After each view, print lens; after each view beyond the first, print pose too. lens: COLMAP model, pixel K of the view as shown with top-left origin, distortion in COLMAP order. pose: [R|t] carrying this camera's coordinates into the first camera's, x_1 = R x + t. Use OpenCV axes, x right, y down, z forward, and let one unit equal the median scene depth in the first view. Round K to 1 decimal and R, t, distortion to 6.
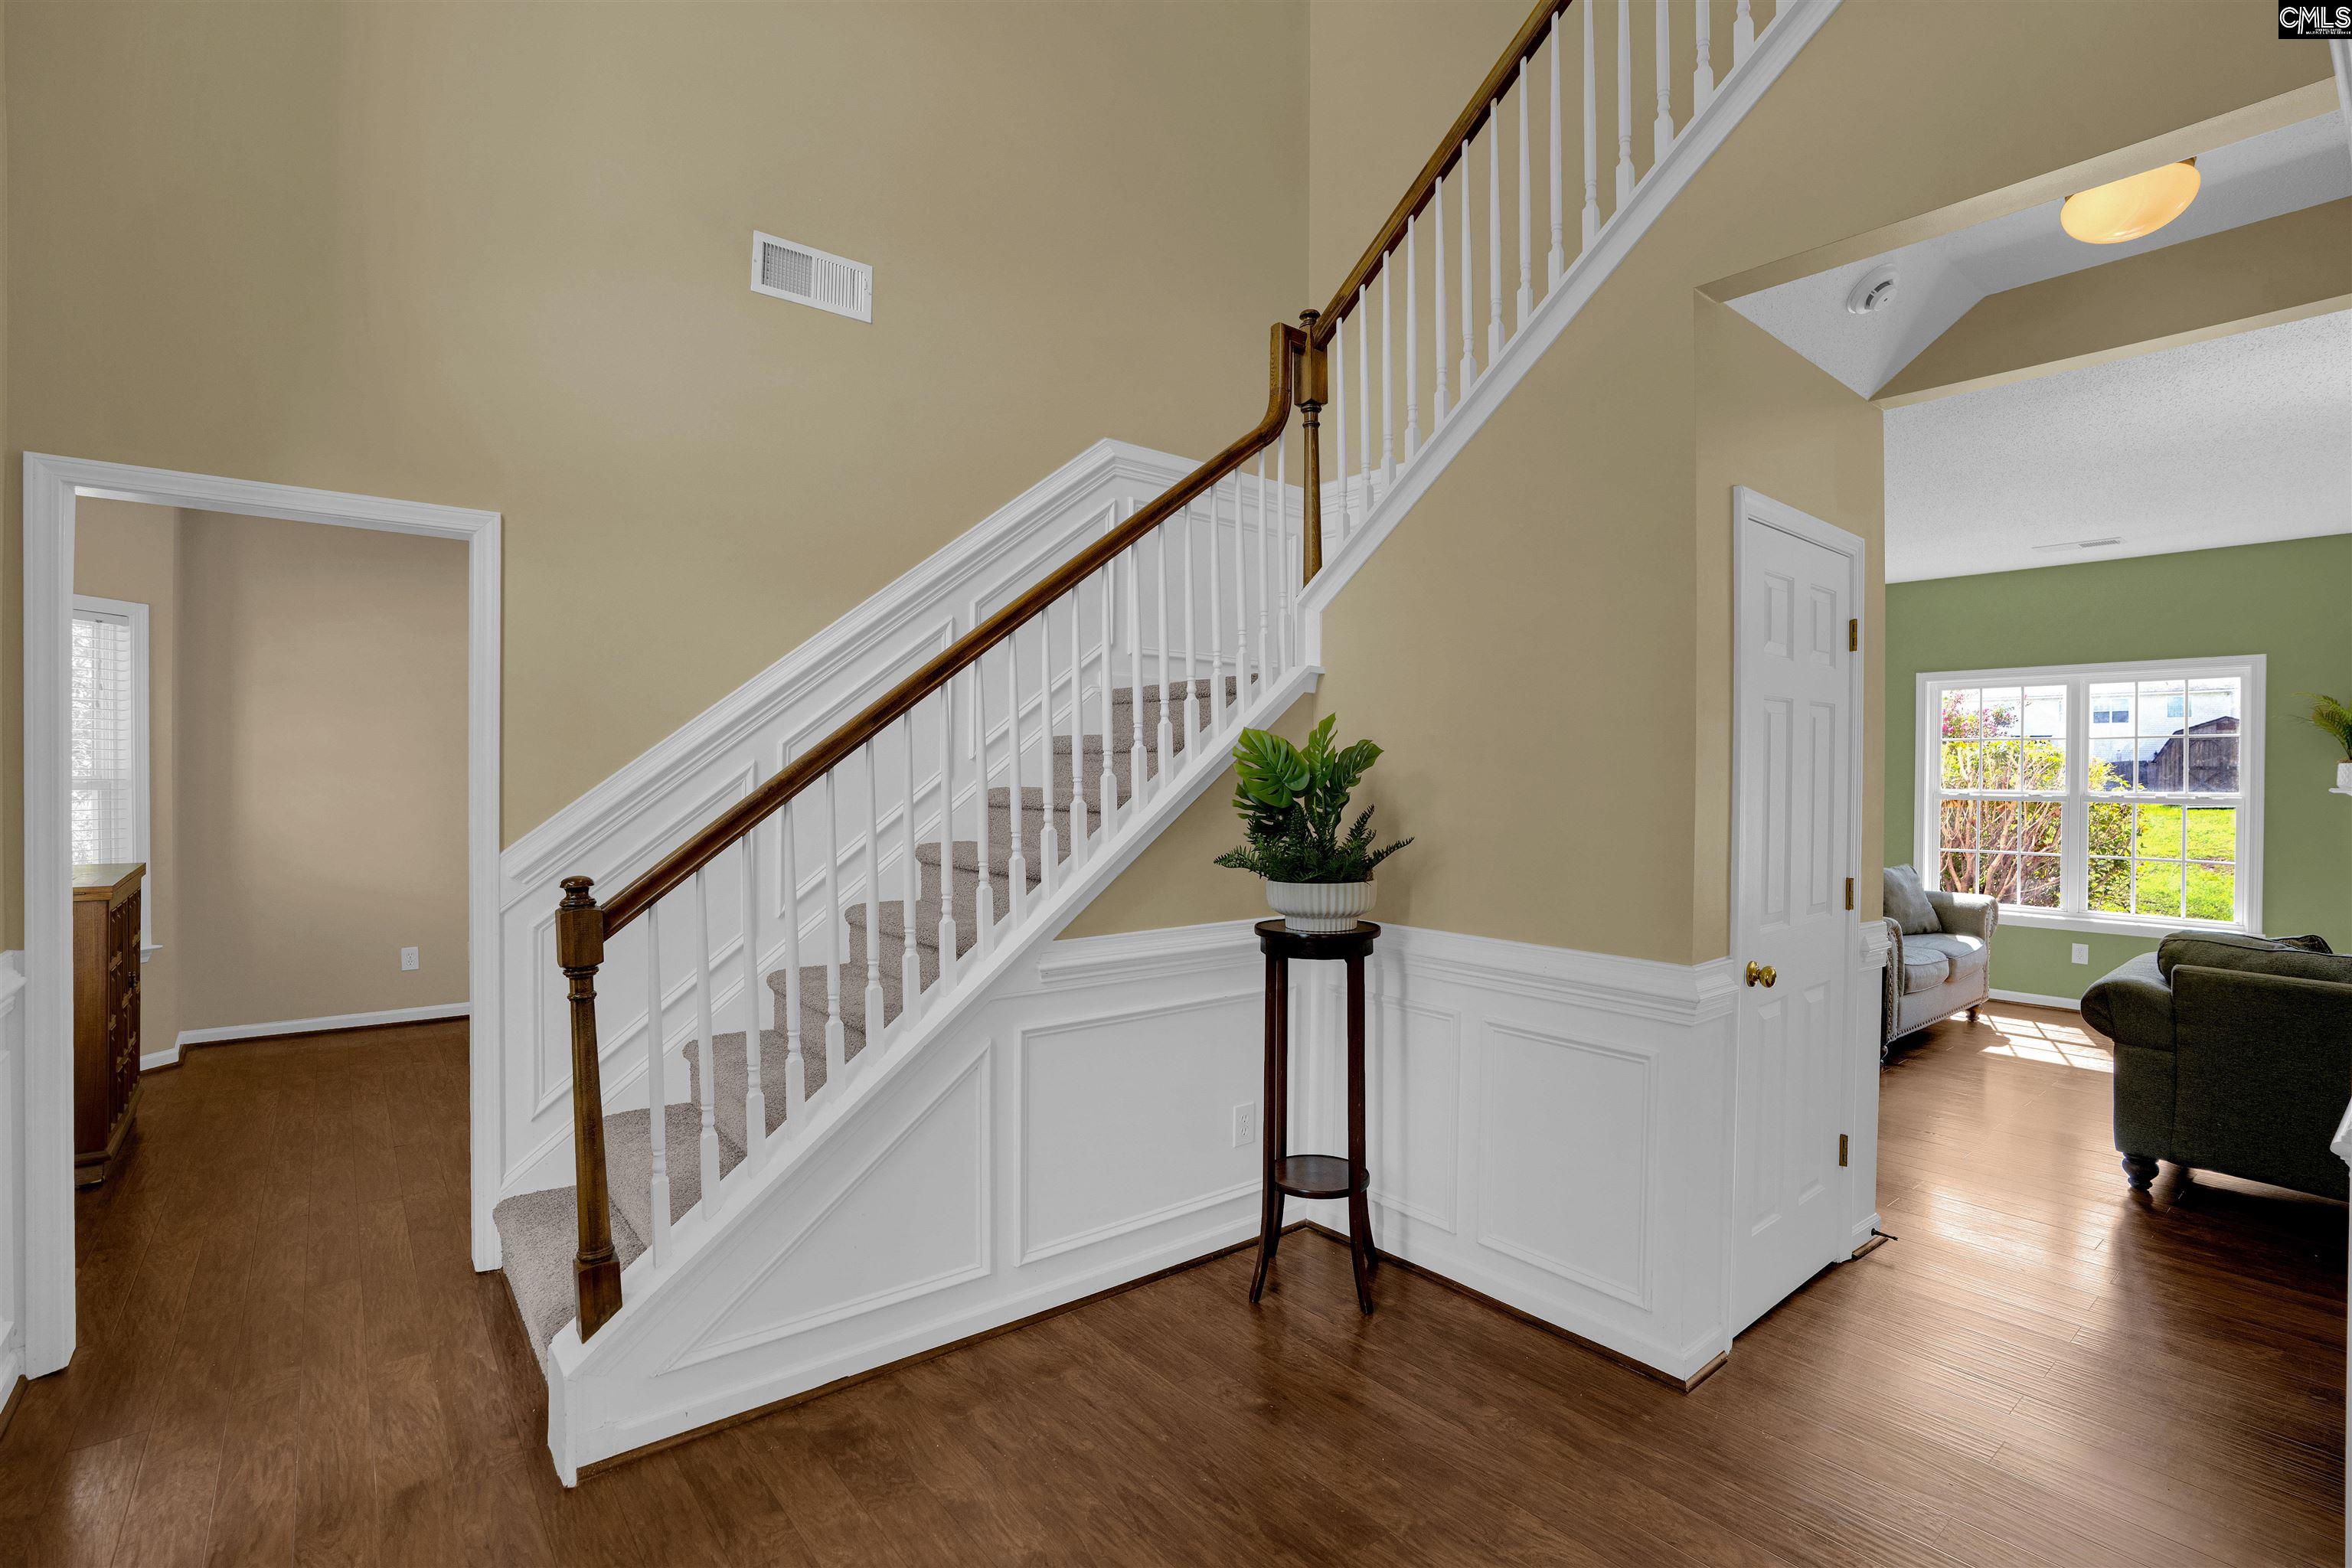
lens RADIAL K [[1111.4, 0, 1188.1], [0, 1111.4, 773.3], [0, 0, 1]] dist [-0.041026, 0.009926]
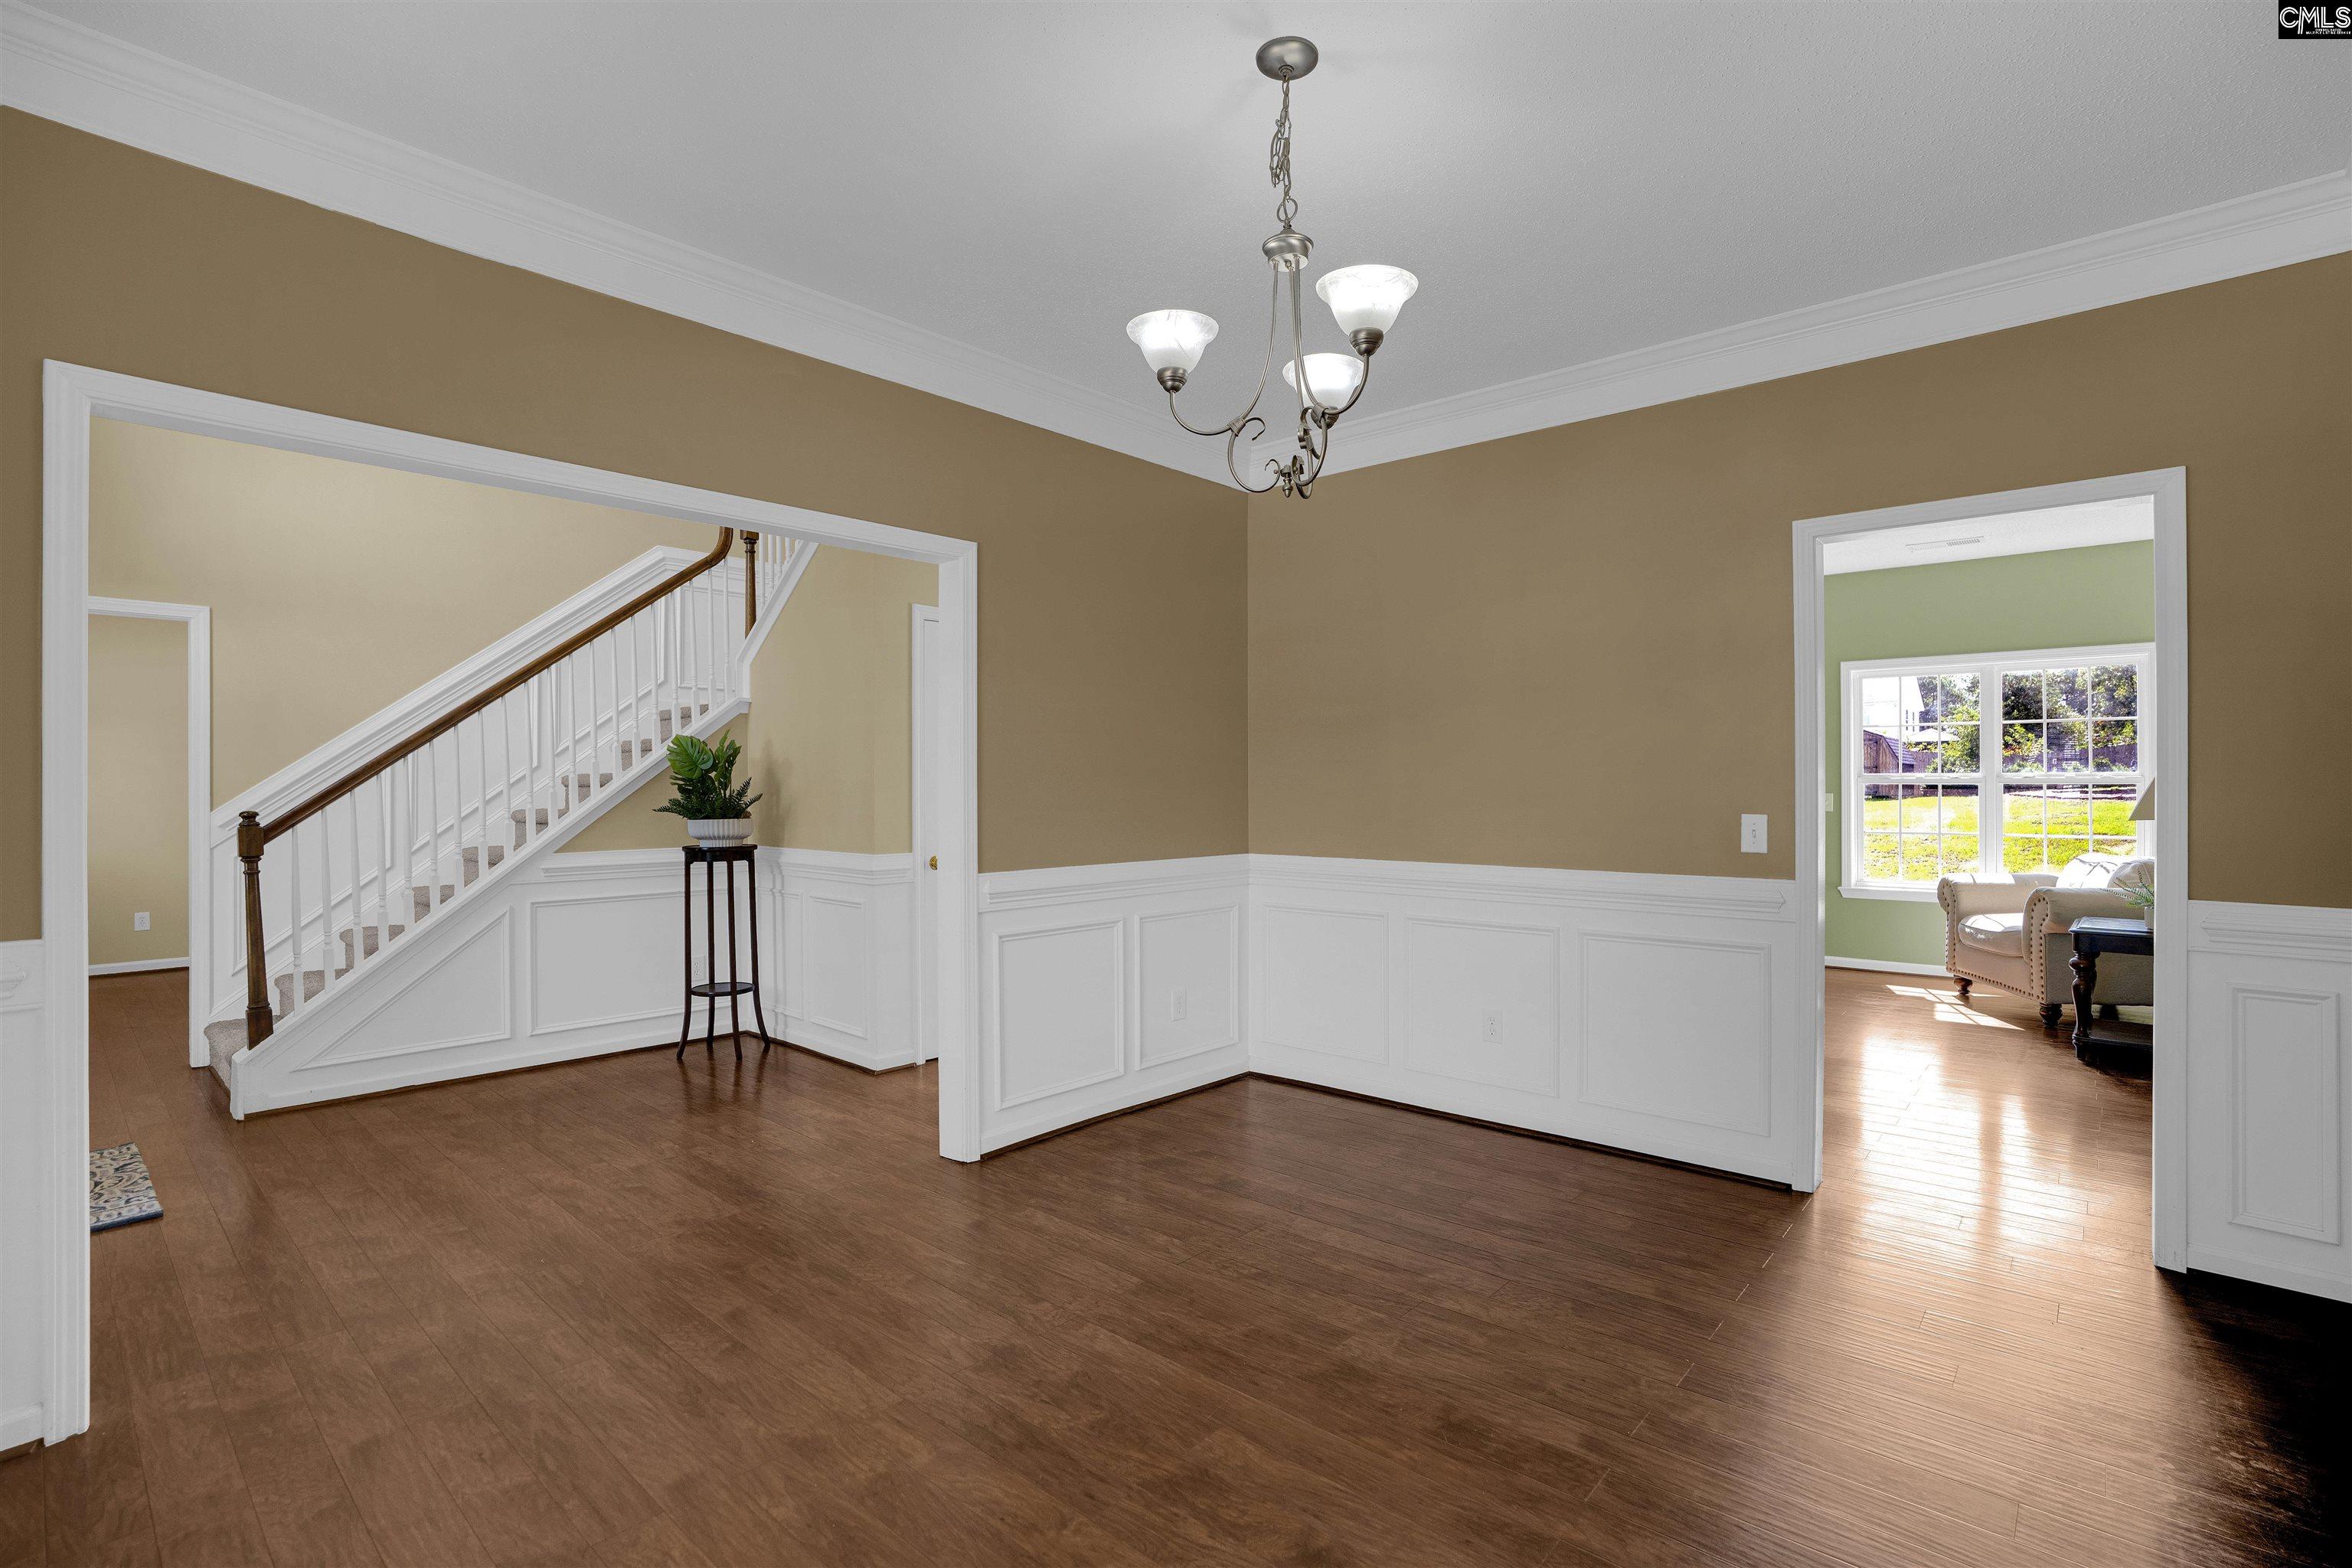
lens RADIAL K [[1111.4, 0, 1196.4], [0, 1111.4, 775.6], [0, 0, 1]] dist [-0.041026, 0.009926]
pose [[0.987213, -0.007197, 0.159244, 0.605255], [0.009134, 0.999893, -0.011435, 0.055161], [-0.159145, 0.012743, 0.987173, -0.881352]]
